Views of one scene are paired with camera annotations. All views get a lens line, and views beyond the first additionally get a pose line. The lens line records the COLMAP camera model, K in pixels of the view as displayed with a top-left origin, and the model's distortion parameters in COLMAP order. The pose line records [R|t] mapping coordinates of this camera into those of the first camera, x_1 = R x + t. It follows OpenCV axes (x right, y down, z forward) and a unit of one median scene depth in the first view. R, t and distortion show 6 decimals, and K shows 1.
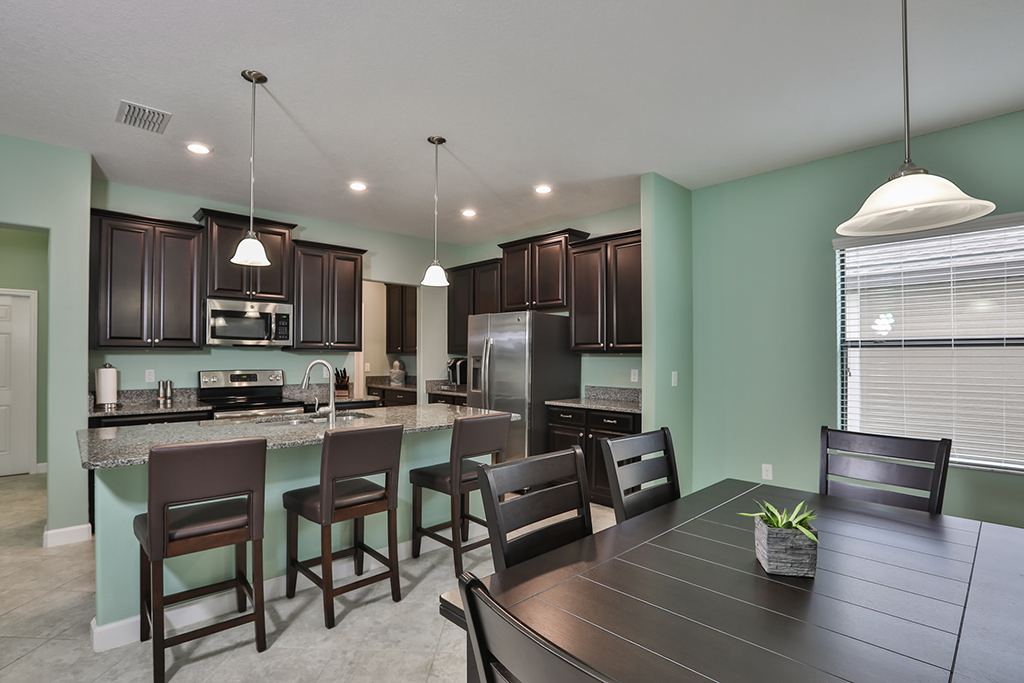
lens RADIAL K [[490.2, 0, 491.6], [0, 490.2, 351.9], [0, 0, 1]] dist [-0.000076, 0.000147]
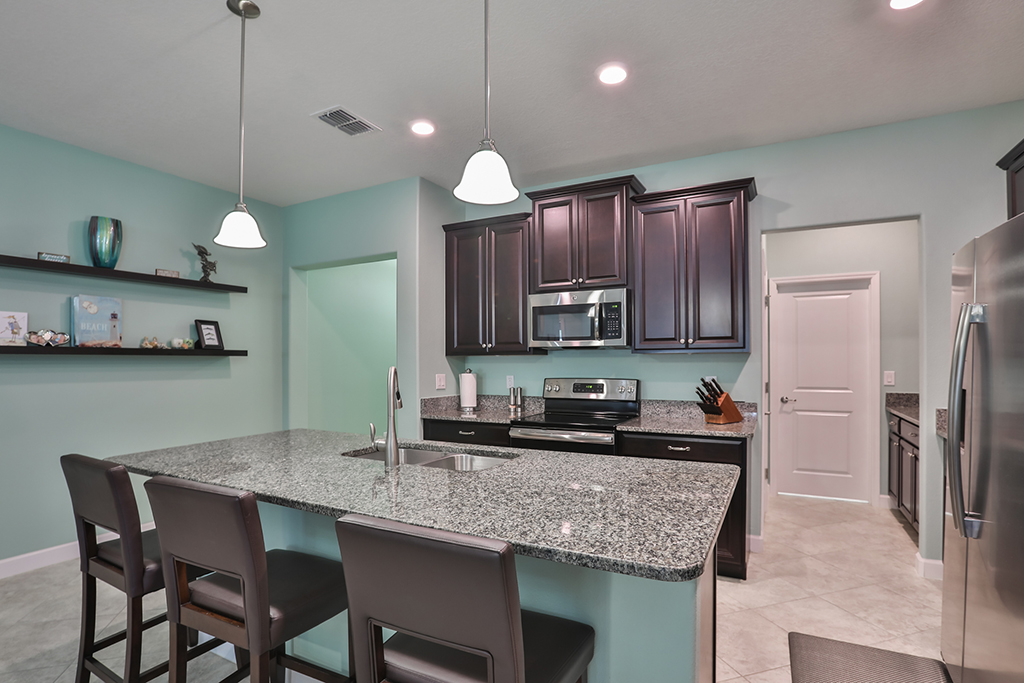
lens RADIAL K [[512.4, 0, 509.1], [0, 512.4, 360.6], [0, 0, 1]] dist [-0.043868, 0.011838]
pose [[0.367889, -0.005073, -0.929856, 0.230531], [0.014357, 0.999897, 0.000225, 0.006273], [0.929759, -0.013433, 0.367924, 0.584869]]
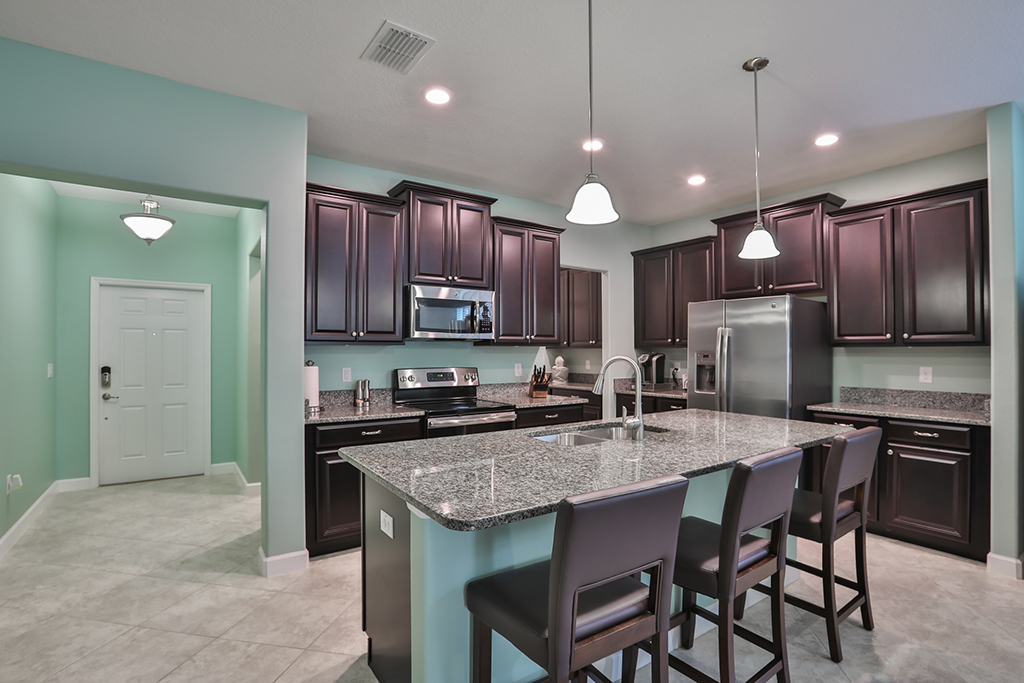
lens RADIAL K [[490.7, 0, 528.1], [0, 490.7, 346.5], [0, 0, 1]] dist [-0.045900, 0.013078]
pose [[0.994695, -0.003890, -0.102795, -0.267261], [0.003754, 0.999992, -0.001515, 0.001496], [0.102800, 0.001121, 0.994701, 0.157661]]
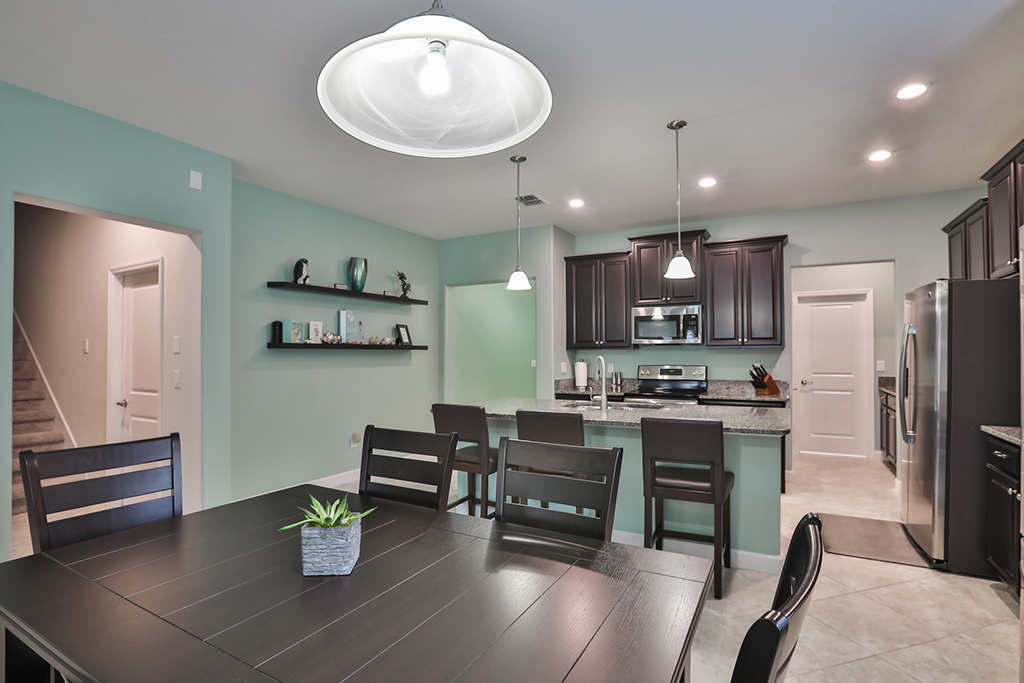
lens RADIAL K [[490.7, 0, 528.1], [0, 490.7, 346.5], [0, 0, 1]] dist [-0.045900, 0.013078]
pose [[0.364826, -0.016531, -0.930929, 0.459463], [0.013776, 0.999829, -0.012356, 0.002382], [0.930974, -0.008317, 0.364992, 0.269199]]
